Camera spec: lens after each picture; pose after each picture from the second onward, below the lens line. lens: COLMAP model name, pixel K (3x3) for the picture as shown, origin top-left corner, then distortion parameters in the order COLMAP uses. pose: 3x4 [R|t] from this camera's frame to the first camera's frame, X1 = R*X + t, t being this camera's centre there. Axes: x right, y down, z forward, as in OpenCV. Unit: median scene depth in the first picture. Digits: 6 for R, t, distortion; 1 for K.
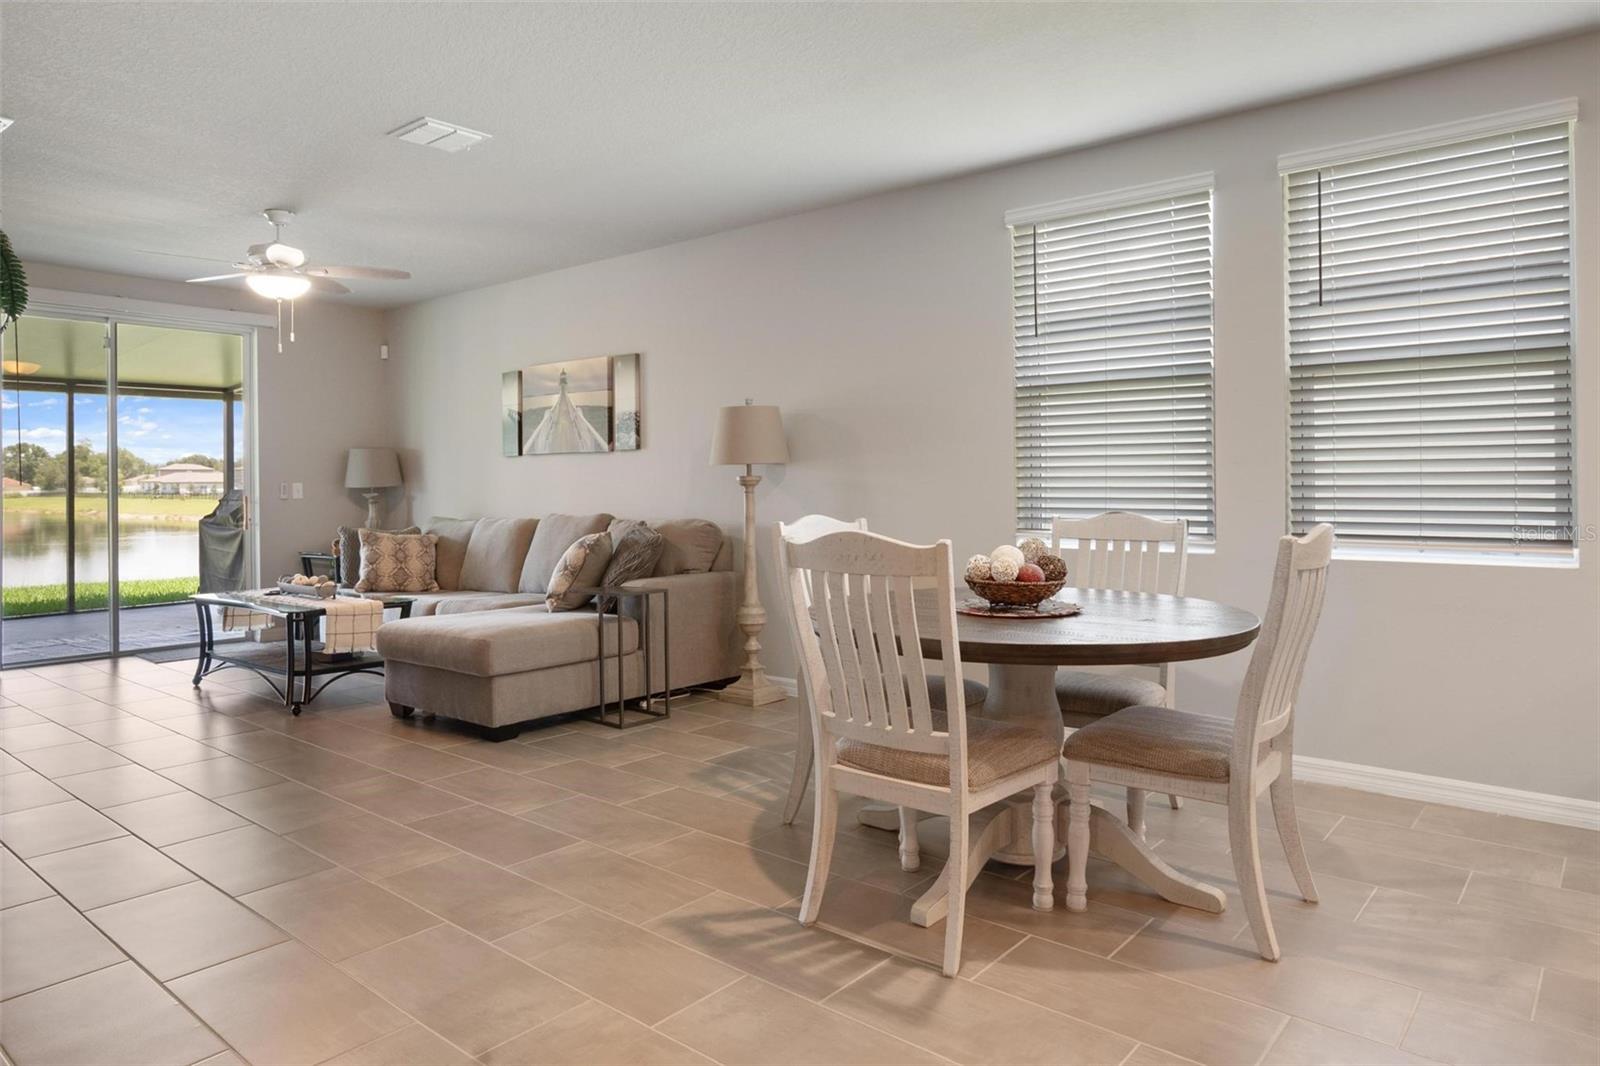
lens RADIAL K [[1010.2, 0, 791.5], [0, 1010.2, 476.7], [0, 0, 1]] dist [-0.021584, 0.015593]
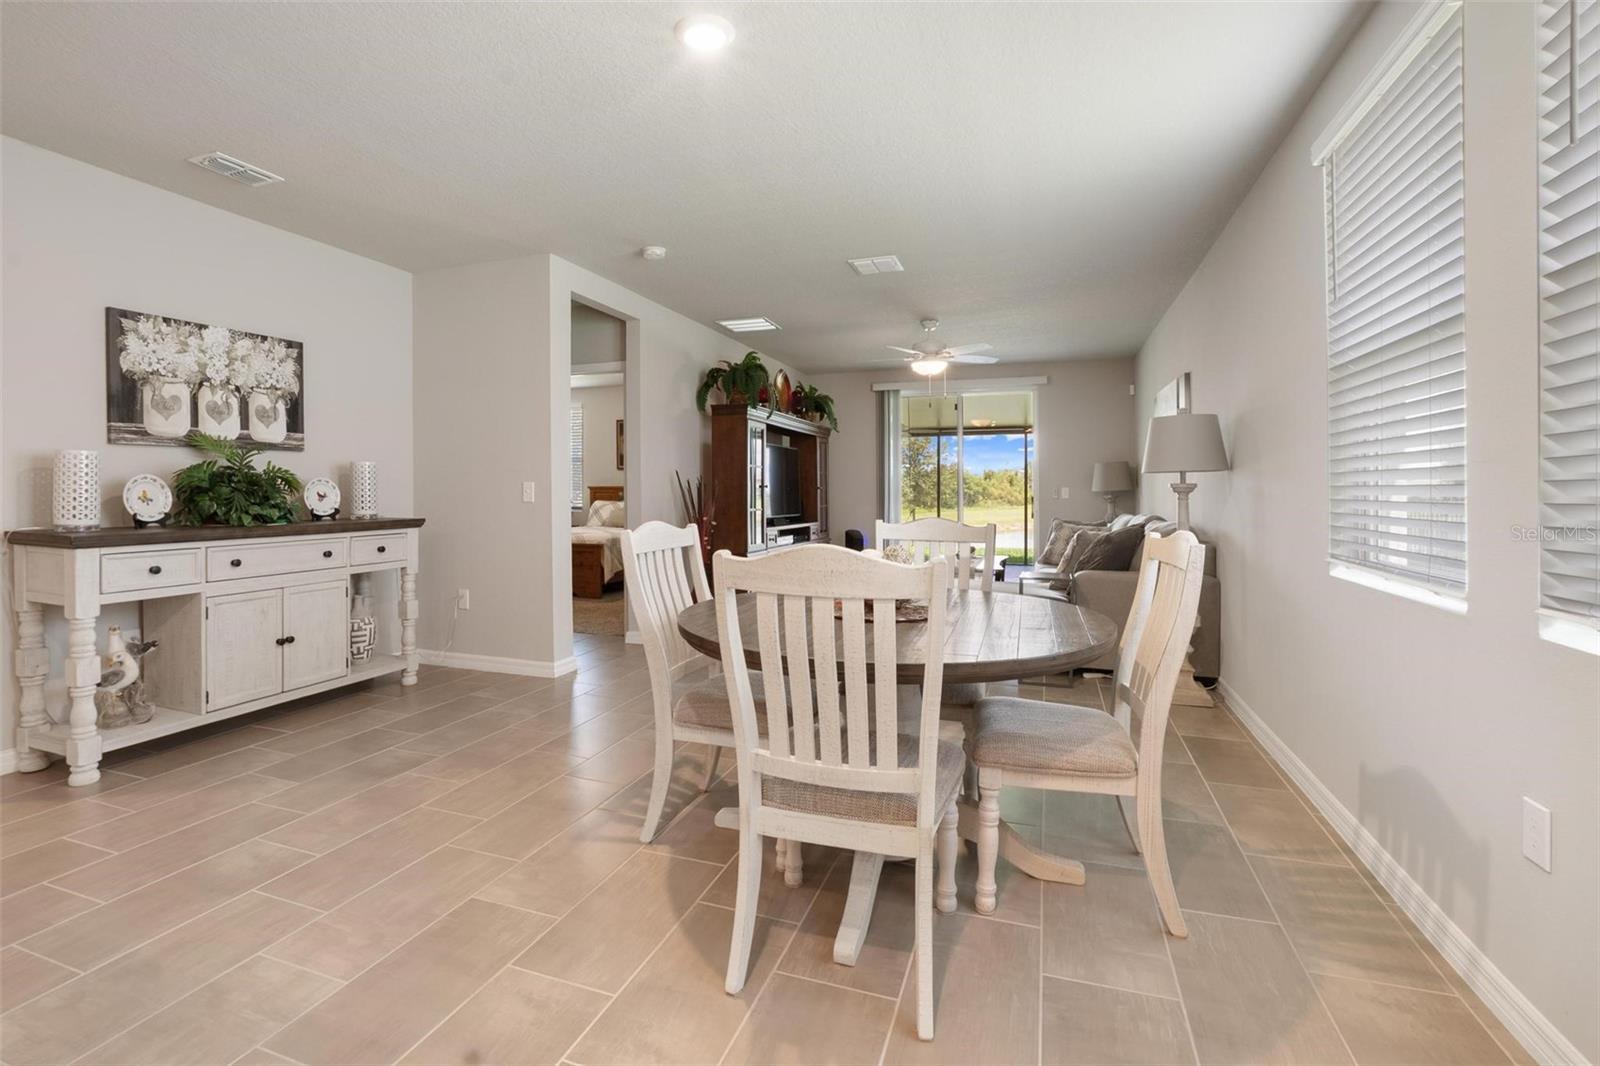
lens RADIAL K [[726.1, 0, 791.5], [0, 726.1, 494.6], [0, 0, 1]] dist [-0.026380, 0.000171]
pose [[0.356330, 0.014325, -0.934250, 0.413154], [0.001224, 0.999874, 0.015798, -0.001219], [0.934359, -0.006773, 0.356267, 0.297505]]
